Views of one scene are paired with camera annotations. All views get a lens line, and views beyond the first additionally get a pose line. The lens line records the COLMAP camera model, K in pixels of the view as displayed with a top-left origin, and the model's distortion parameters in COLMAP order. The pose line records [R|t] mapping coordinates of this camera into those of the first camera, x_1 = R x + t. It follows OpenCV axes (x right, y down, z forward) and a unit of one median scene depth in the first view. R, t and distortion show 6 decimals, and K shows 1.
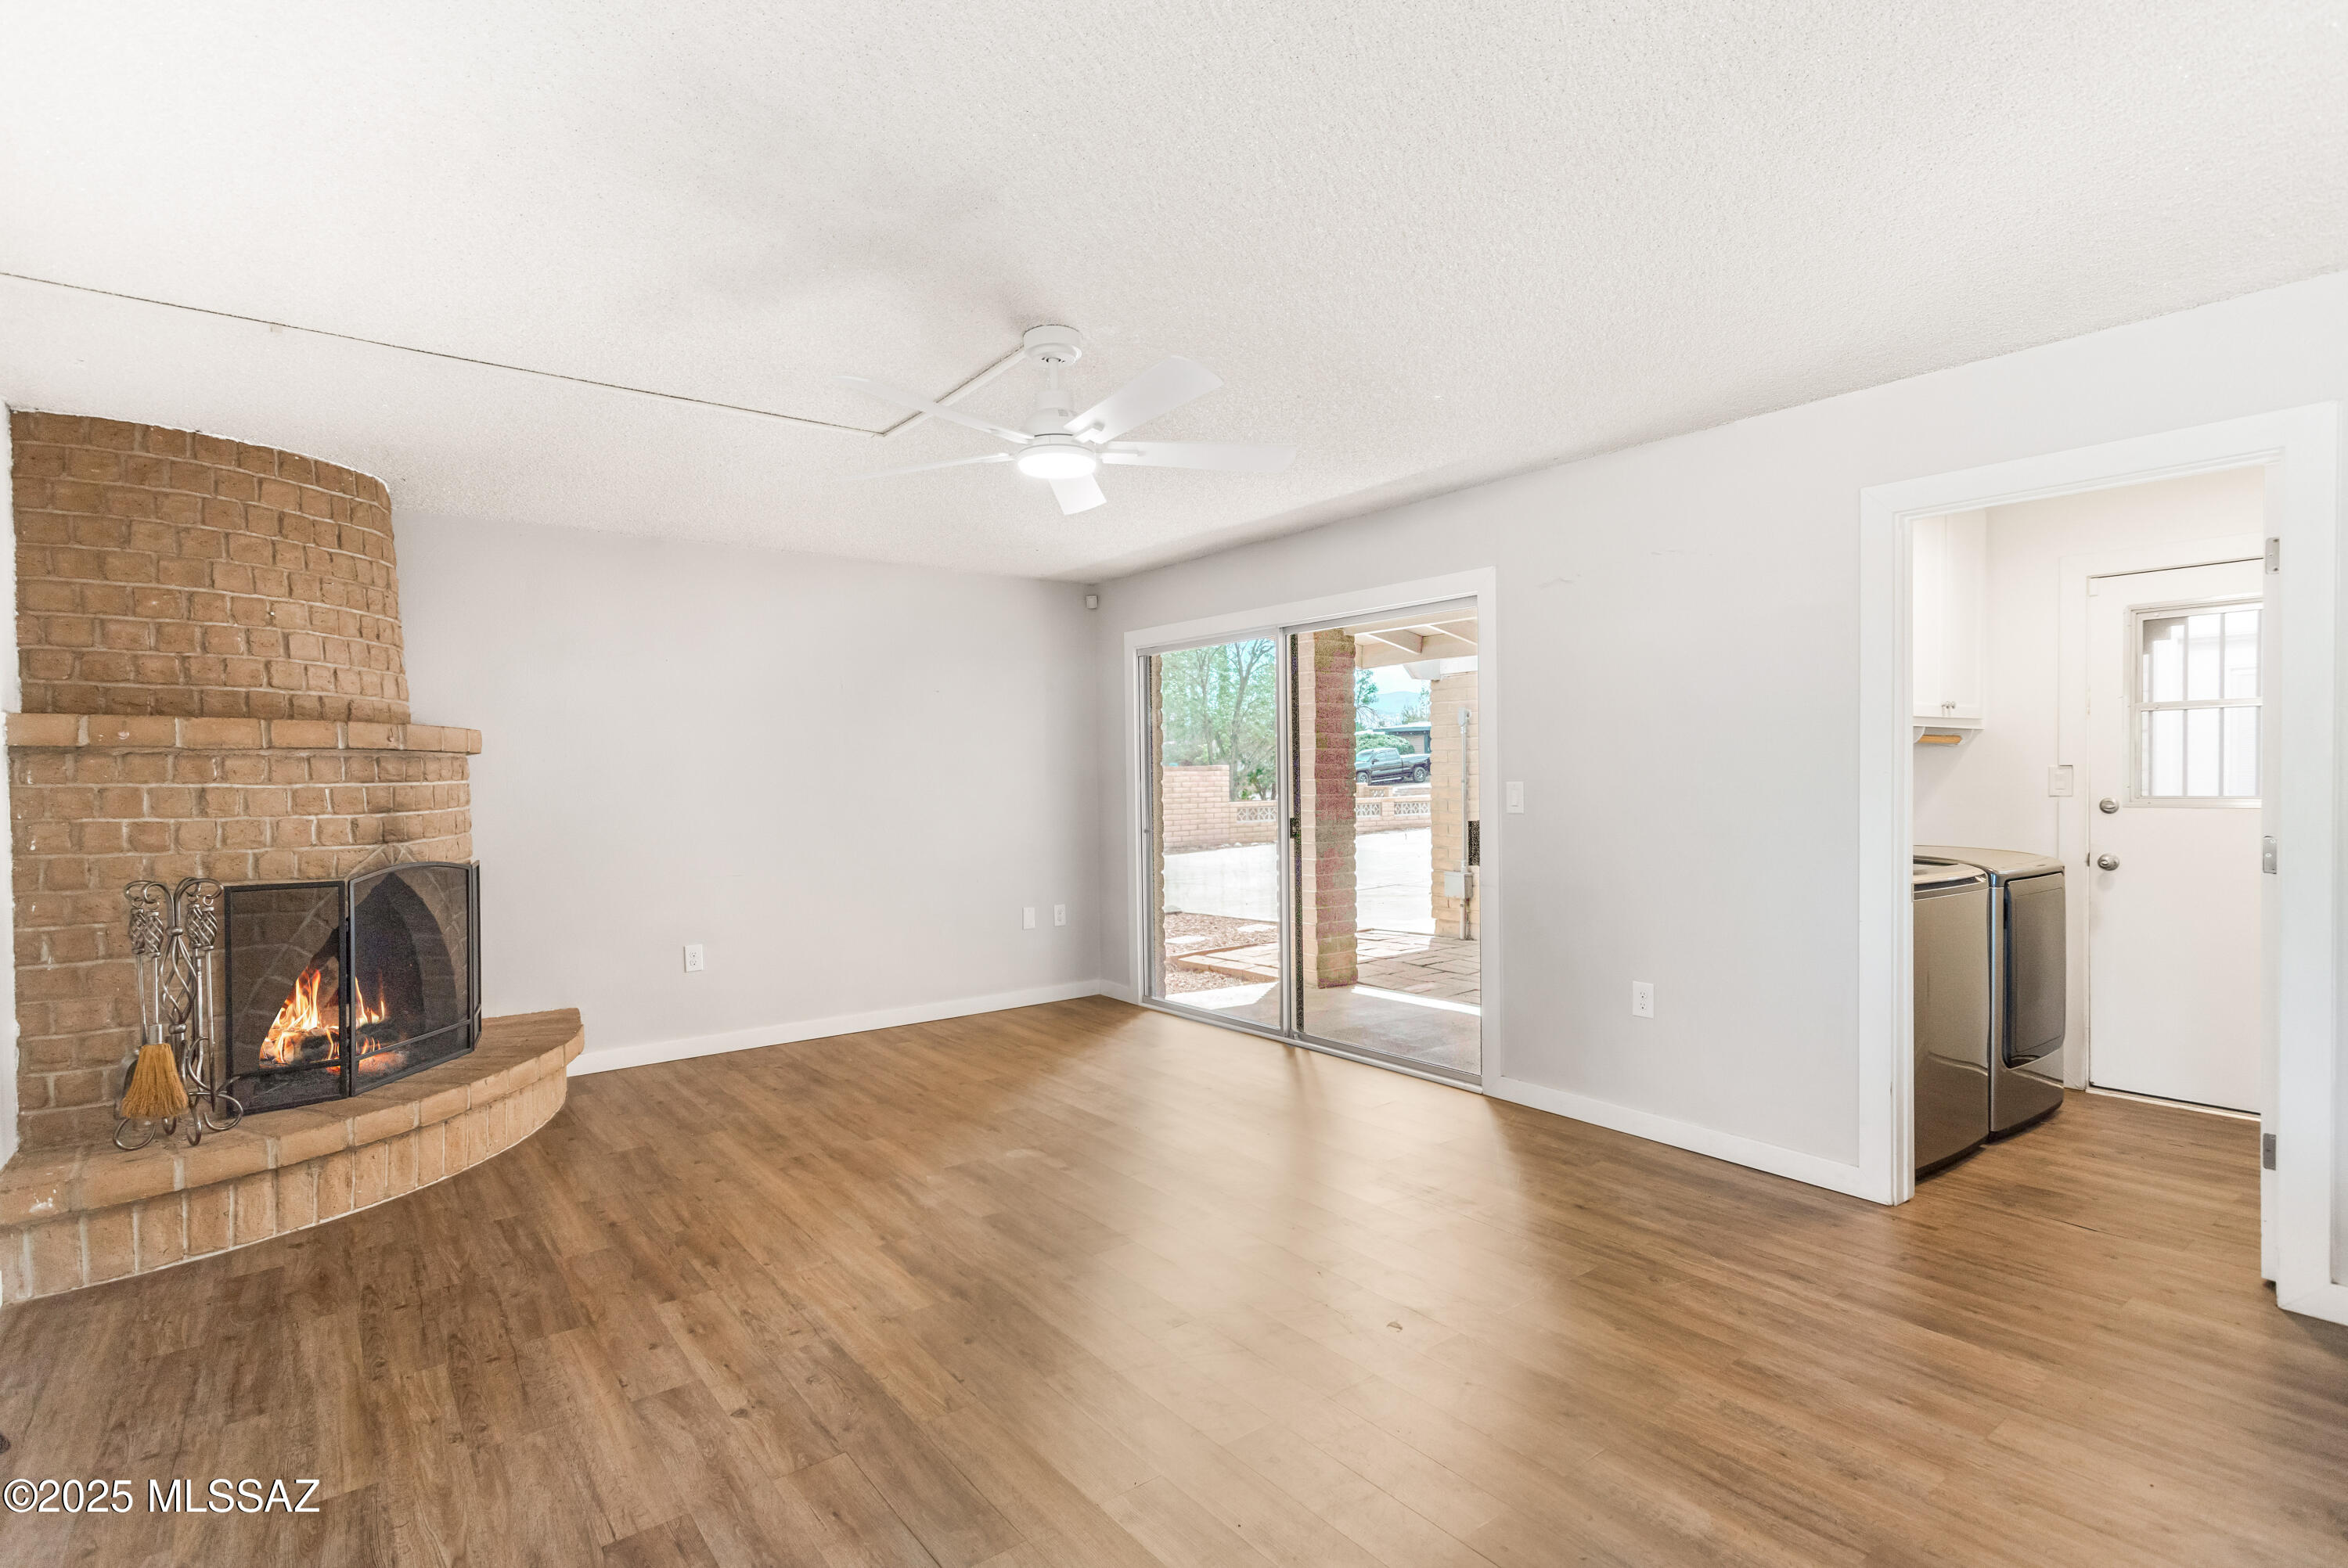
lens RADIAL K [[1166.4, 0, 1174.0], [0, 1166.4, 784.0], [0, 0, 1]] dist [0.001973, 0.000298]
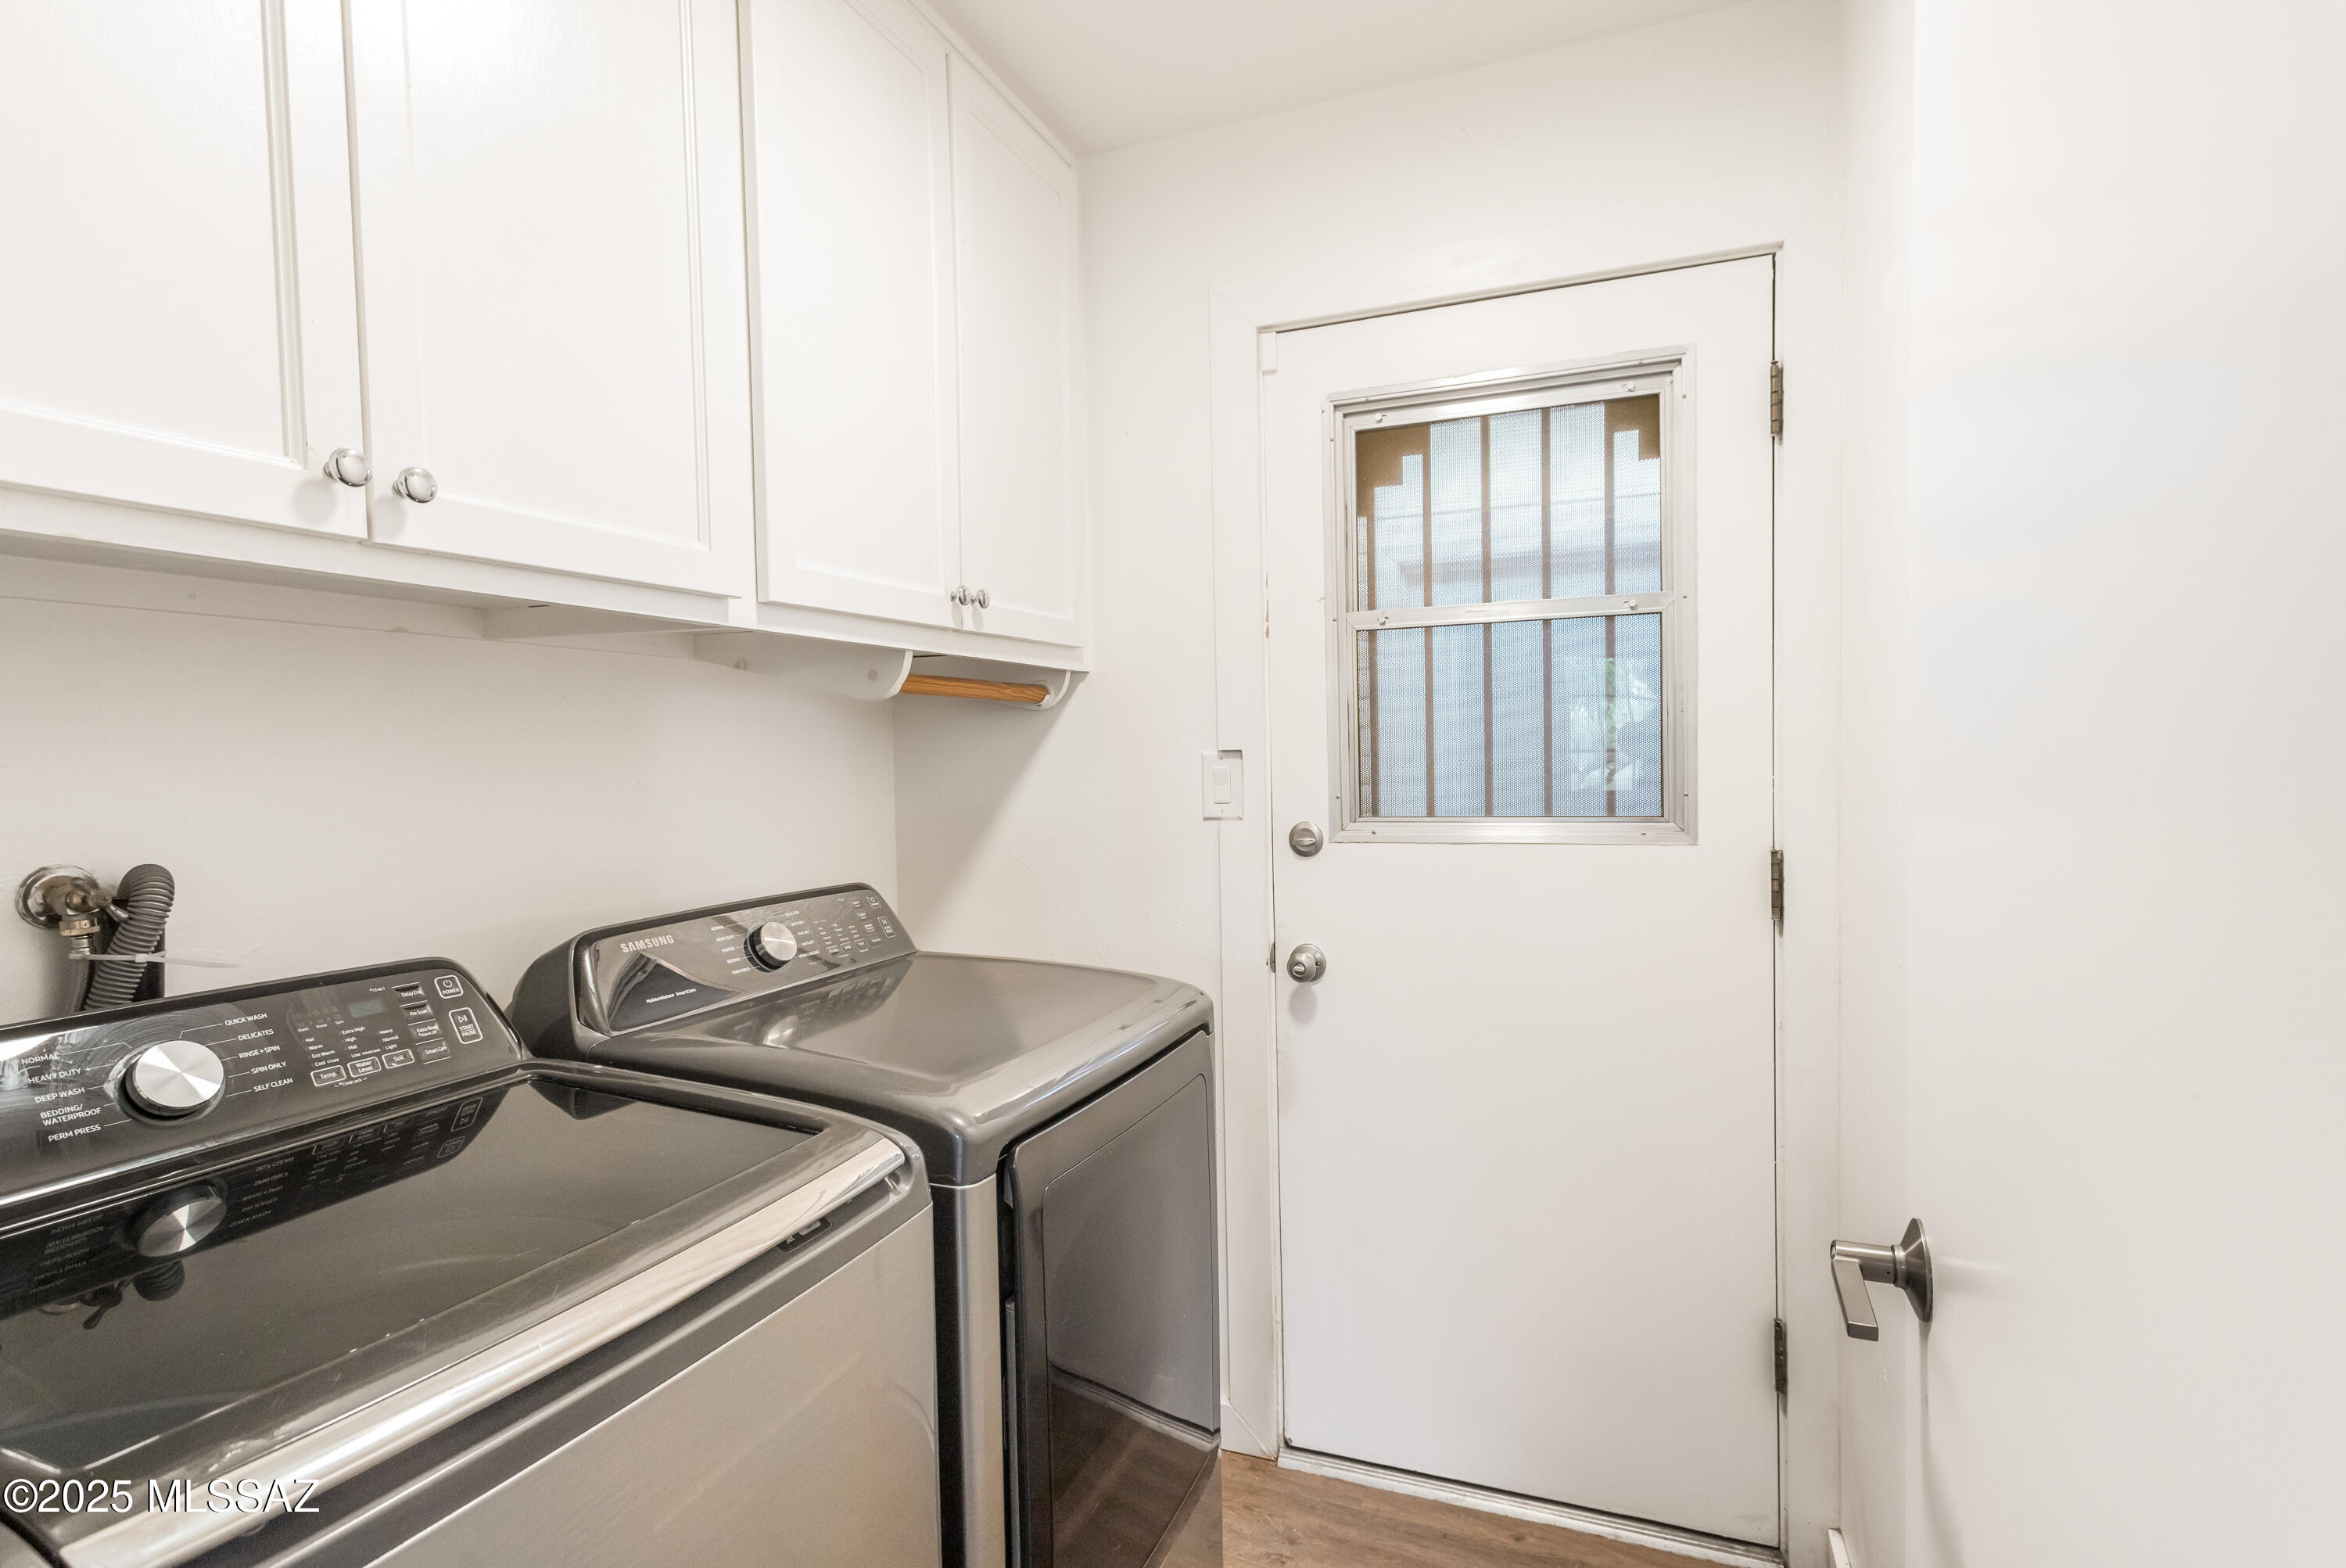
lens RADIAL K [[1218.8, 0, 1173.0], [0, 1218.8, 784.0], [0, 0, 1]] dist [-0.001125, -0.000047]
pose [[0.864747, -0.033373, 0.501097, 0.519809], [0.023039, 0.999375, 0.026800, -0.016564], [-0.501679, -0.011631, 0.864976, 0.617338]]
